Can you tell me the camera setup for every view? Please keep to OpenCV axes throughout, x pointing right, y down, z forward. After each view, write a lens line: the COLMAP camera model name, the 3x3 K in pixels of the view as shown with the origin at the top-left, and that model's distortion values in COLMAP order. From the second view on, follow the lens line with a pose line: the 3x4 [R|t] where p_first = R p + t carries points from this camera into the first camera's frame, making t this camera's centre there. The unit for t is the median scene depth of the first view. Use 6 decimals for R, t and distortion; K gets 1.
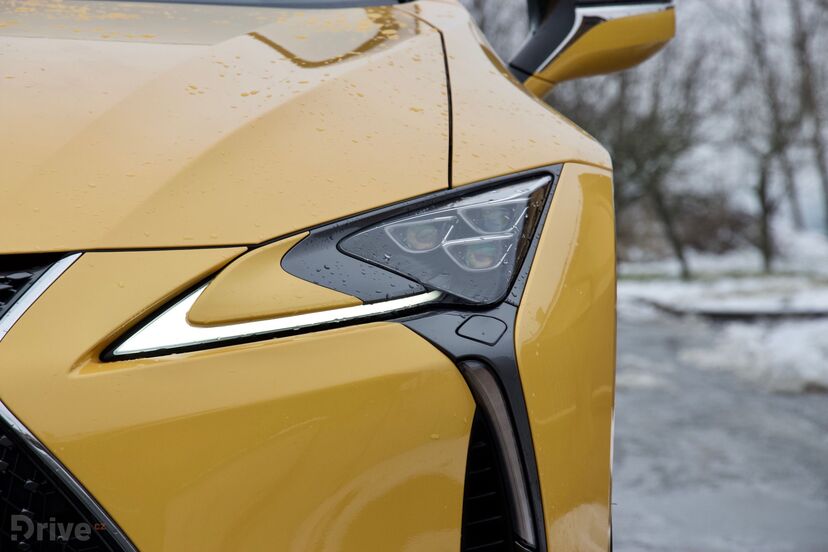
lens RADIAL K [[5011.4, 0, 414.0], [0, 5011.4, 276.0], [0, 0, 1]] dist [2.326170, -1.788201]
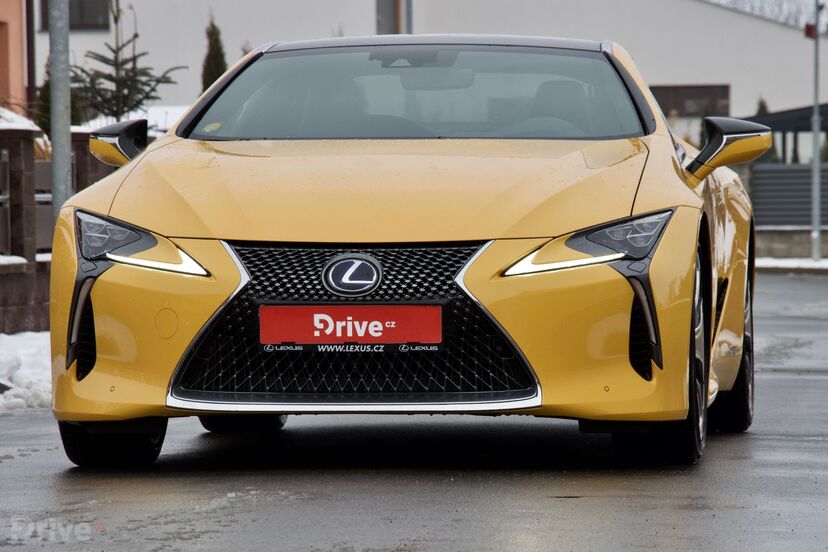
lens RADIAL K [[5011.4, 0, 414.0], [0, 5011.4, 276.0], [0, 0, 1]] dist [2.326170, -1.788201]
pose [[0.993764, 0.002214, -0.111480, 0.202253], [-0.001834, 0.999992, 0.003514, 0.005991], [0.111487, -0.003288, 0.993760, -1.808721]]
